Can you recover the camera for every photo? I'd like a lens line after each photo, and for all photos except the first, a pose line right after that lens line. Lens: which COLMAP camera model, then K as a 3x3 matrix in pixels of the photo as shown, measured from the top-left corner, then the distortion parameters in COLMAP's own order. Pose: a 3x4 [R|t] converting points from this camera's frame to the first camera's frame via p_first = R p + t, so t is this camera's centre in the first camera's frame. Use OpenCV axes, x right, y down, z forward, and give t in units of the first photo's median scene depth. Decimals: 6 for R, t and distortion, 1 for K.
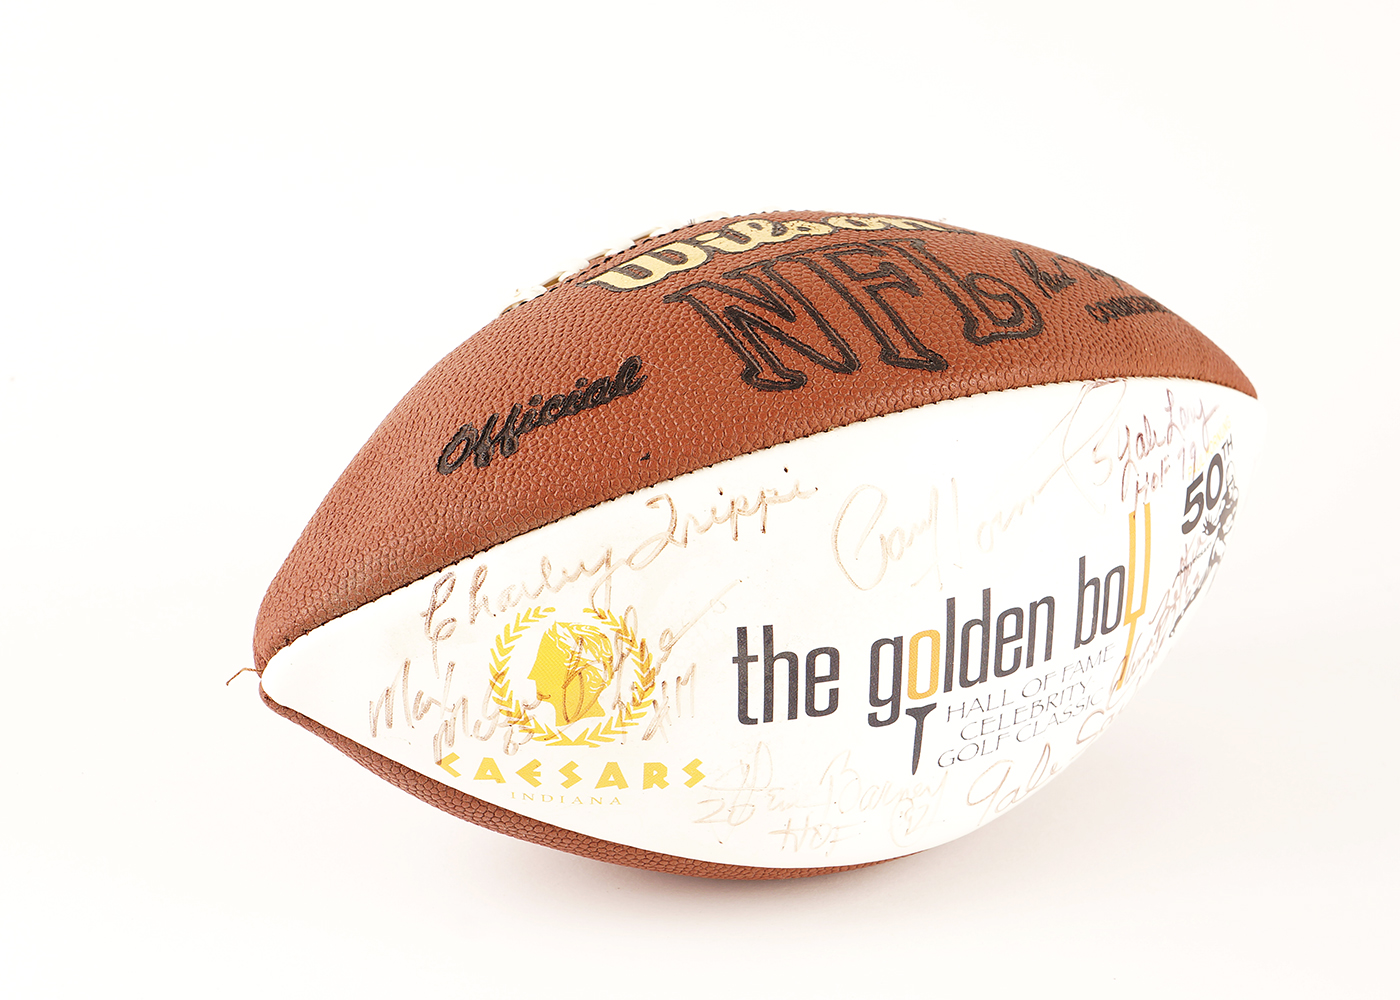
lens RADIAL K [[2517.5, 0, 702.5], [0, 2517.5, 506.2], [0, 0, 1]] dist [0.127101, 0.000000]
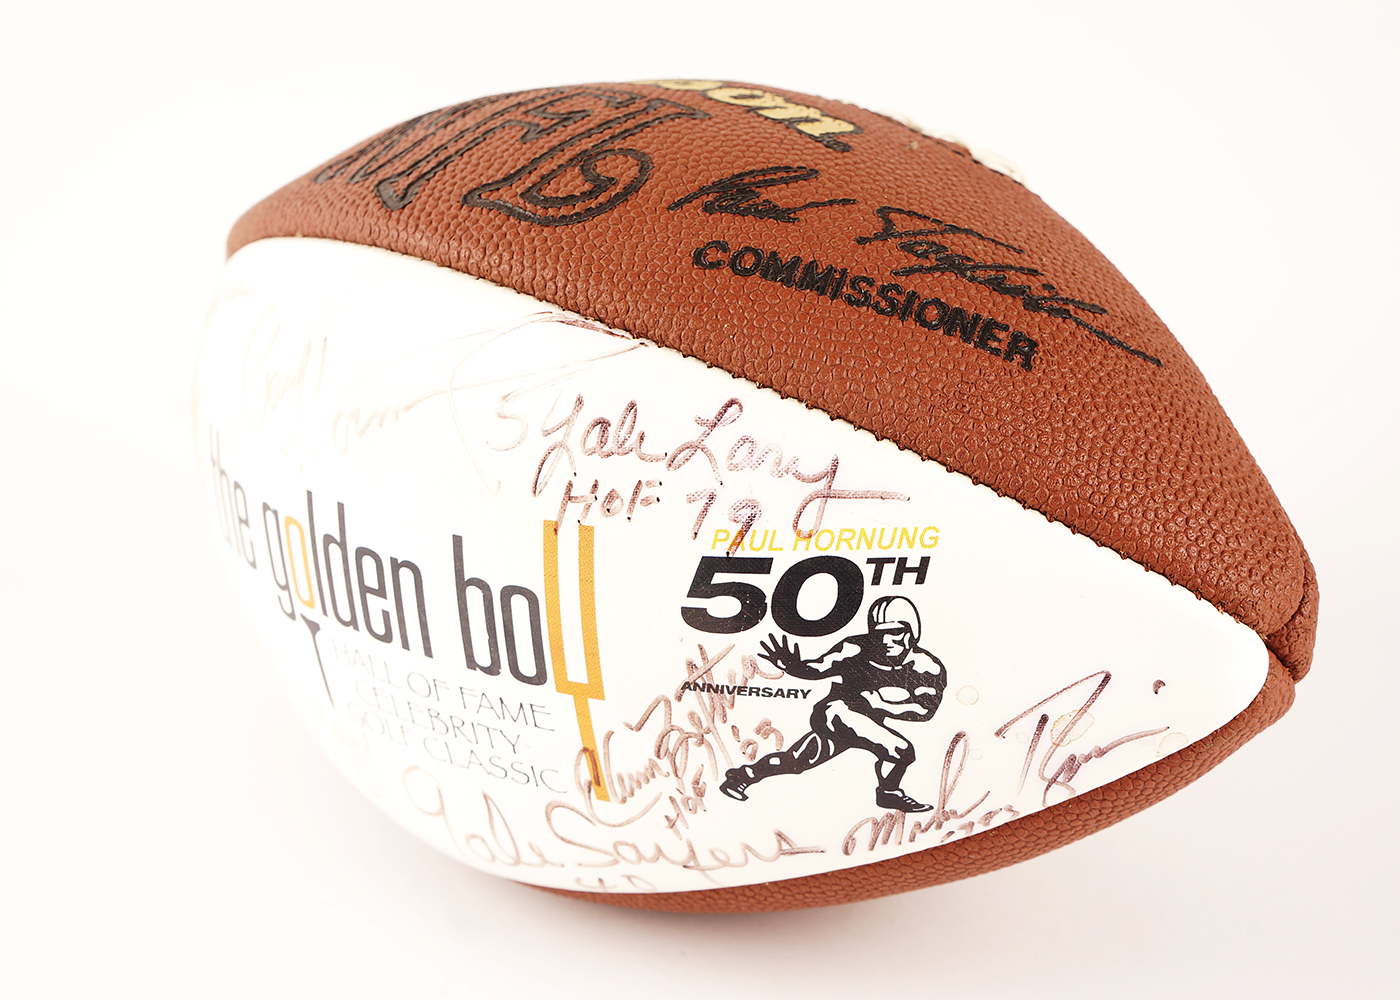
lens RADIAL K [[1949.2, 0, 731.7], [0, 1949.2, 516.3], [0, 0, 1]] dist [0.018080, 0.000000]
pose [[0.288365, 0.330808, -0.898561, 0.683898], [-0.367113, 0.904909, 0.215332, -0.134813], [0.884349, 0.267779, 0.382388, 0.891092]]
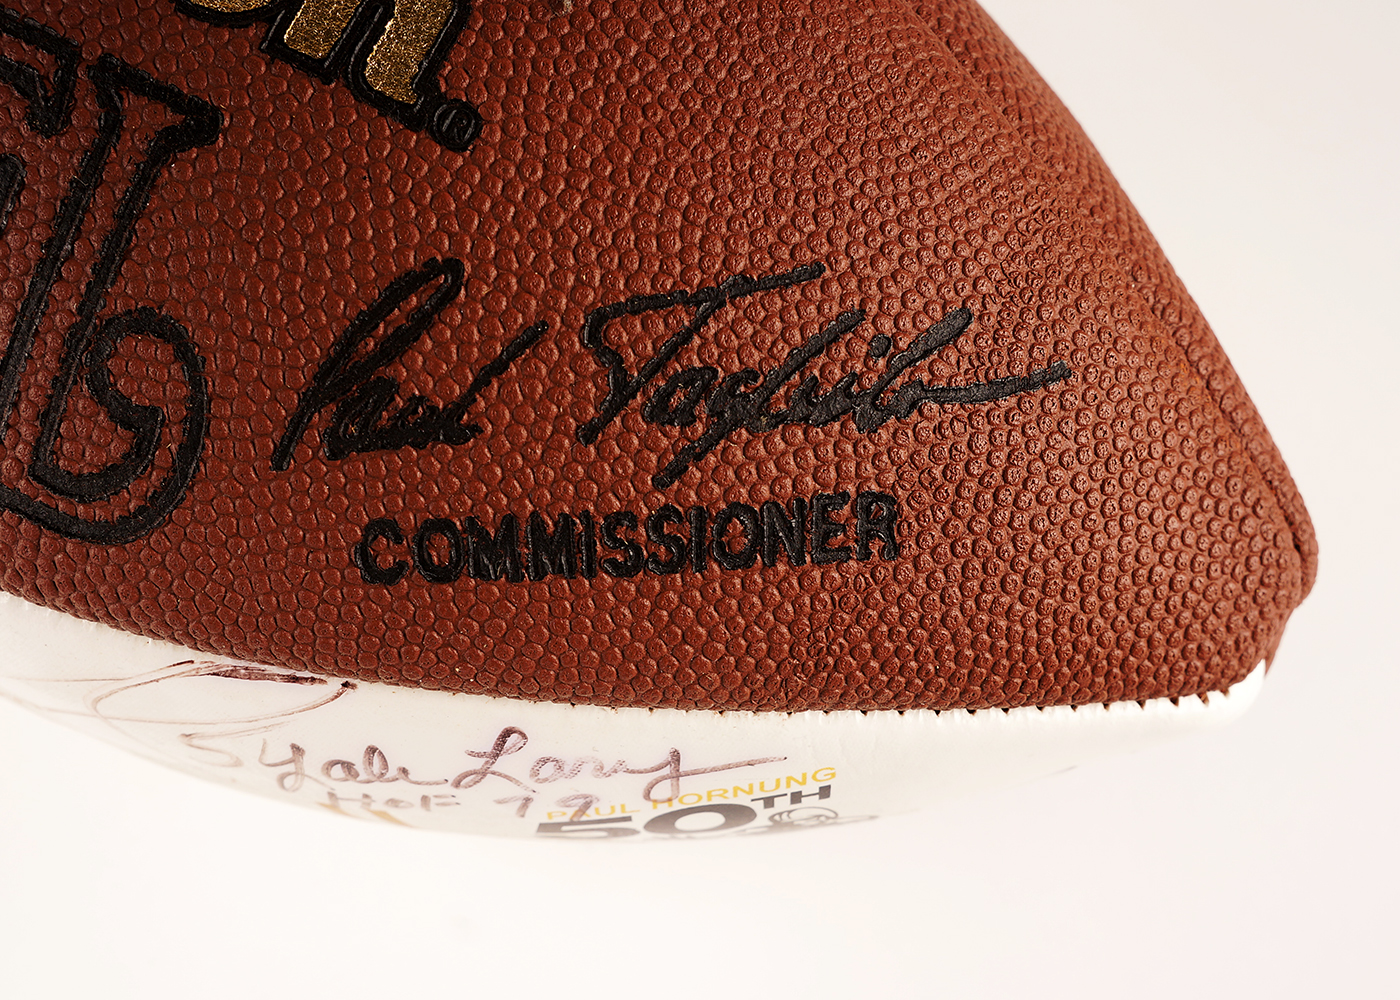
lens RADIAL K [[2016.7, 0, 712.5], [0, 2016.7, 499.5], [0, 0, 1]] dist [0.032860, 0.000000]
pose [[0.546835, 0.784097, -0.293534, 0.298999], [-0.152382, 0.437951, 0.885990, -0.415660], [0.823256, -0.439761, 0.358970, 0.998061]]
